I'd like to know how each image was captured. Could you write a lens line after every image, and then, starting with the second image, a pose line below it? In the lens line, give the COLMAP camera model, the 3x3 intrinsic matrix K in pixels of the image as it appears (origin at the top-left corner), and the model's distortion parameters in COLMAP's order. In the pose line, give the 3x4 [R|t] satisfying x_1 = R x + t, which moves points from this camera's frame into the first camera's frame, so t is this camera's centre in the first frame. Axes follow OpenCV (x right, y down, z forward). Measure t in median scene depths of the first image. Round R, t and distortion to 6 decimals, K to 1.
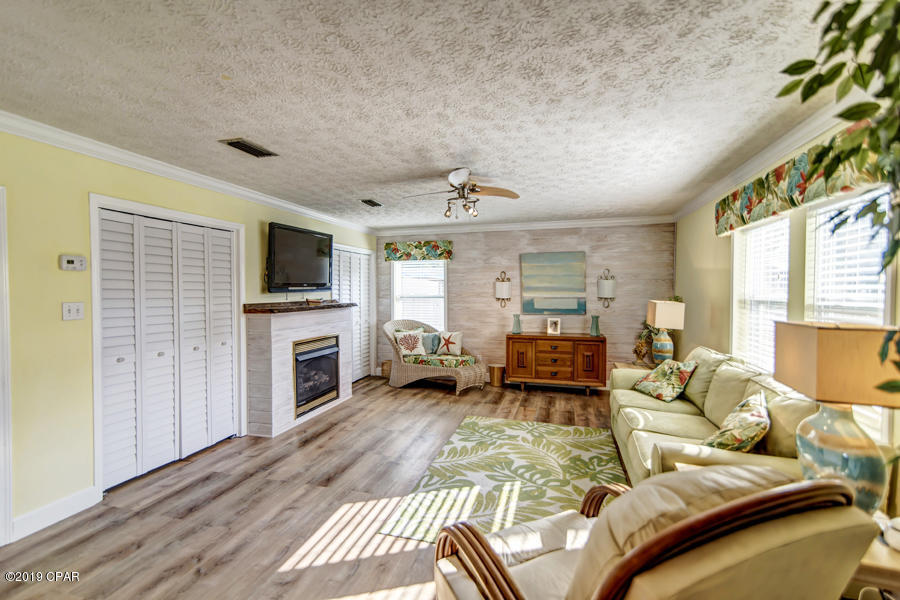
lens RADIAL K [[401.7, 0, 448.1], [0, 401.7, 299.5], [0, 0, 1]] dist [0.029872, -0.001611]
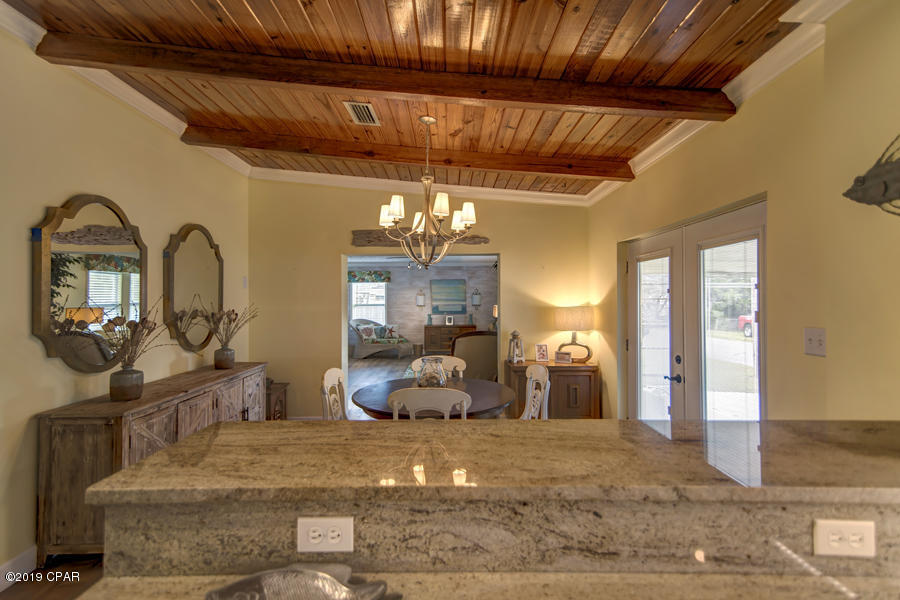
lens RADIAL K [[401.7, 0, 448.1], [0, 401.7, 299.5], [0, 0, 1]] dist [0.029872, -0.001611]
pose [[0.959479, -0.001779, 0.281775, -0.352803], [0.008785, 0.999683, -0.023605, 0.020560], [-0.281644, 0.025124, 0.959190, -1.026336]]
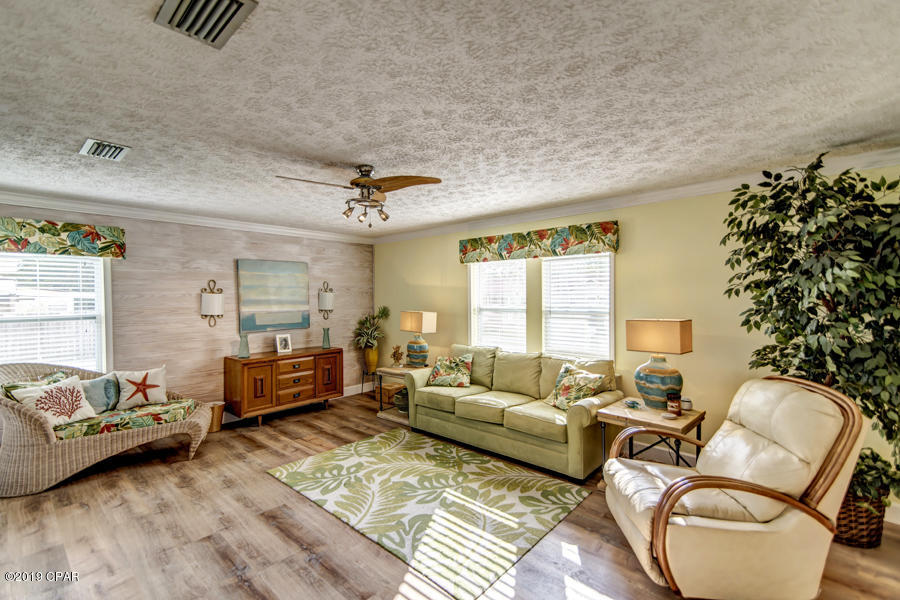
lens RADIAL K [[401.7, 0, 448.1], [0, 401.7, 299.5], [0, 0, 1]] dist [0.029872, -0.001611]
pose [[0.437876, -0.009977, 0.898980, -0.535546], [0.028430, 0.999592, -0.002755, -0.025836], [-0.898586, 0.026765, 0.437981, 0.380597]]
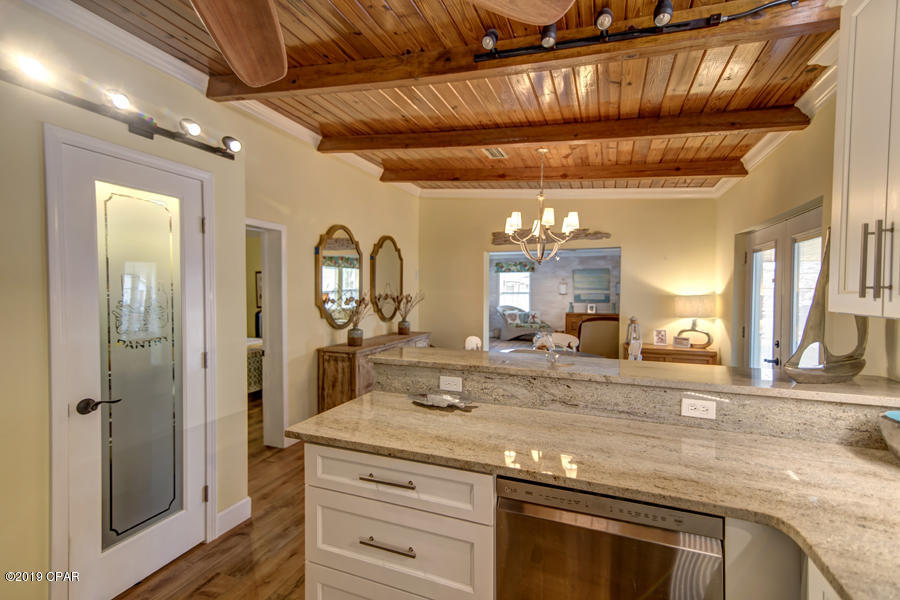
lens RADIAL K [[401.7, 0, 448.1], [0, 401.7, 299.5], [0, 0, 1]] dist [0.029872, -0.001611]
pose [[0.995509, 0.007099, -0.094402, -0.312537], [-0.006775, 0.999970, 0.003750, 0.029536], [0.094426, -0.003094, 0.995527, -1.295134]]
